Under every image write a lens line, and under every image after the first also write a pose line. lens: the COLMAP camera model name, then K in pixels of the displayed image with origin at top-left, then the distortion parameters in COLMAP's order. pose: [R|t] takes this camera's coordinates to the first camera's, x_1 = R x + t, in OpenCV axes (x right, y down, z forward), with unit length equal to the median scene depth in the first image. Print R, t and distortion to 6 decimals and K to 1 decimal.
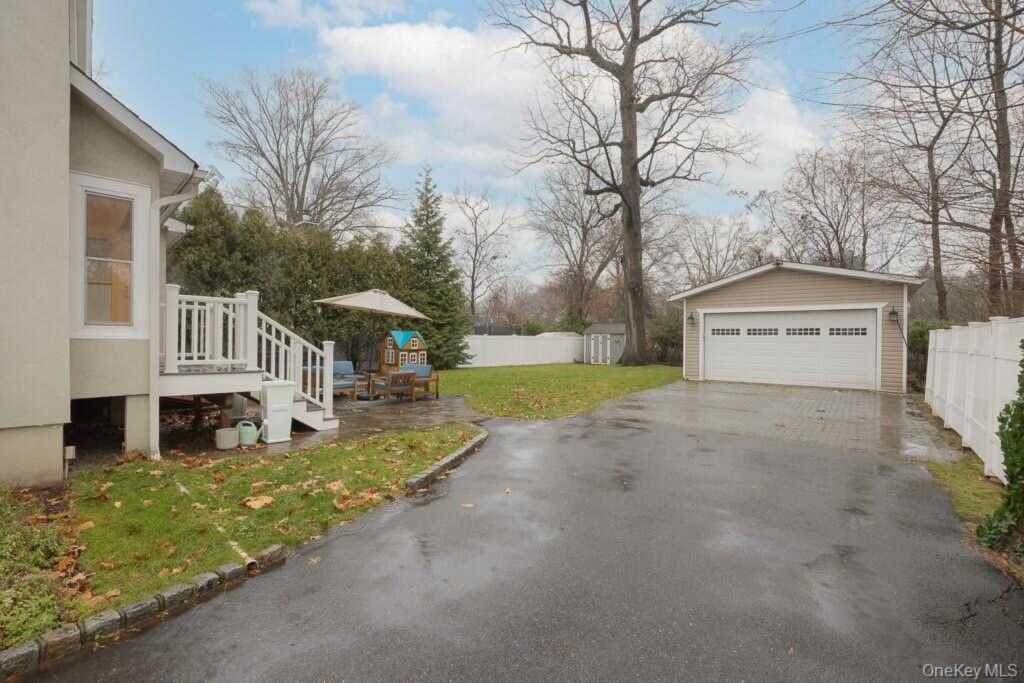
lens RADIAL K [[450.7, 0, 512.0], [0, 450.7, 341.5], [0, 0, 1]] dist [-0.000075, -0.000015]
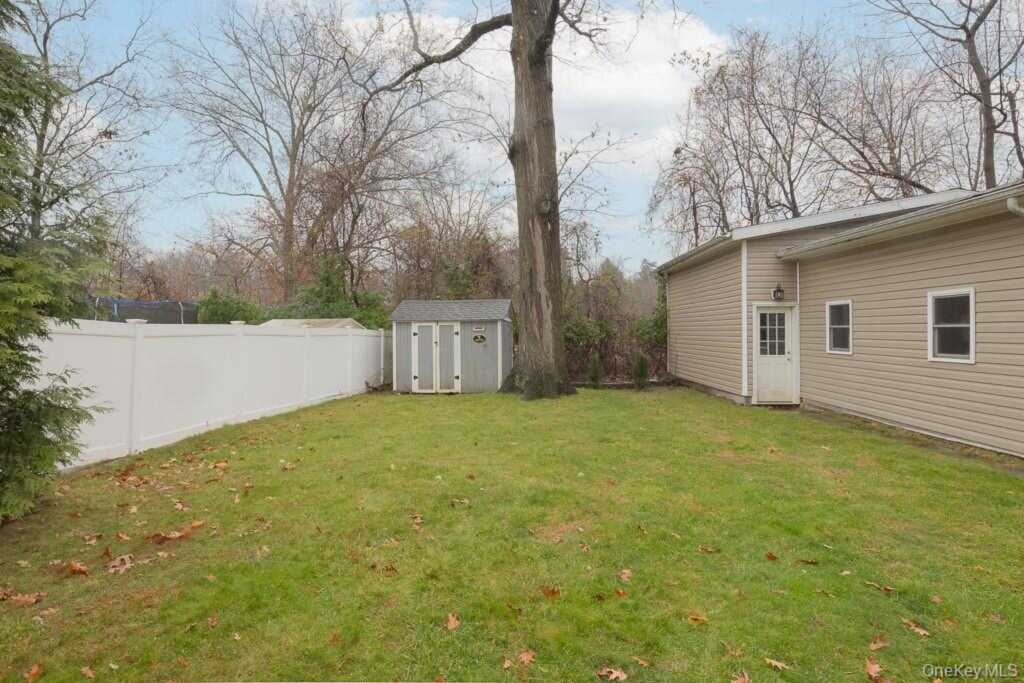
lens RADIAL K [[559.1, 0, 511.4], [0, 559.1, 330.5], [0, 0, 1]] dist [-0.004628, -0.001131]
pose [[0.800197, -0.010358, 0.599647, -0.079202], [0.017875, 0.999819, -0.006583, -0.004733], [-0.599470, 0.015987, 0.800237, 0.614928]]
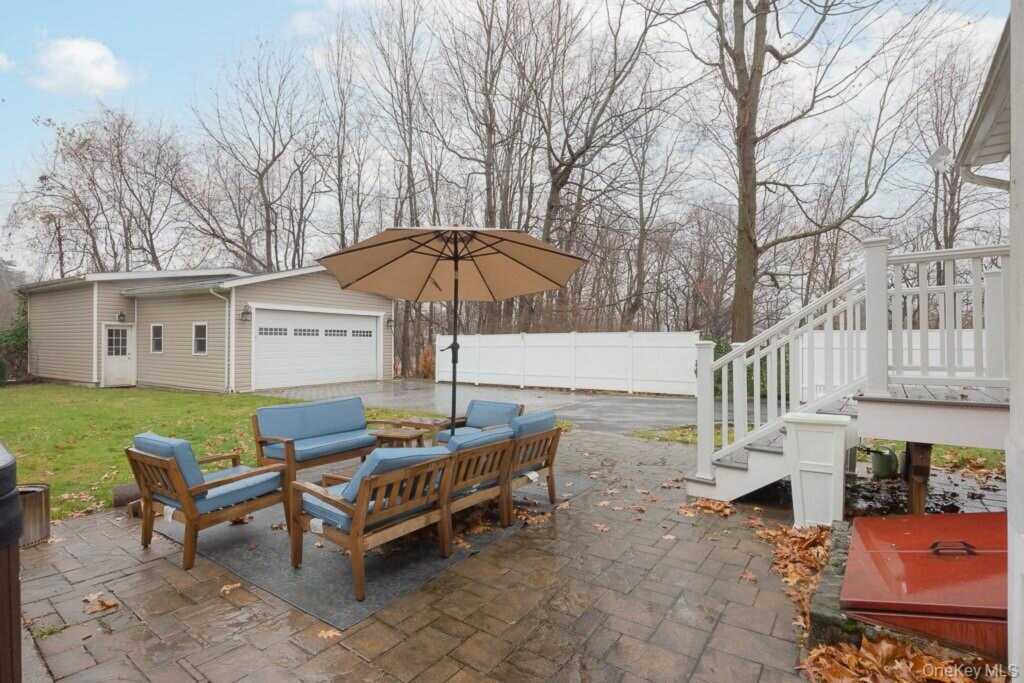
lens RADIAL K [[495.3, 0, 512.0], [0, 495.3, 341.5], [0, 0, 1]] dist [0.001828, 0.000423]
pose [[-0.114851, -0.004272, 0.993374, -0.334642], [0.004191, 0.999980, 0.004785, -0.002963], [-0.993374, 0.004713, -0.114831, 0.415661]]
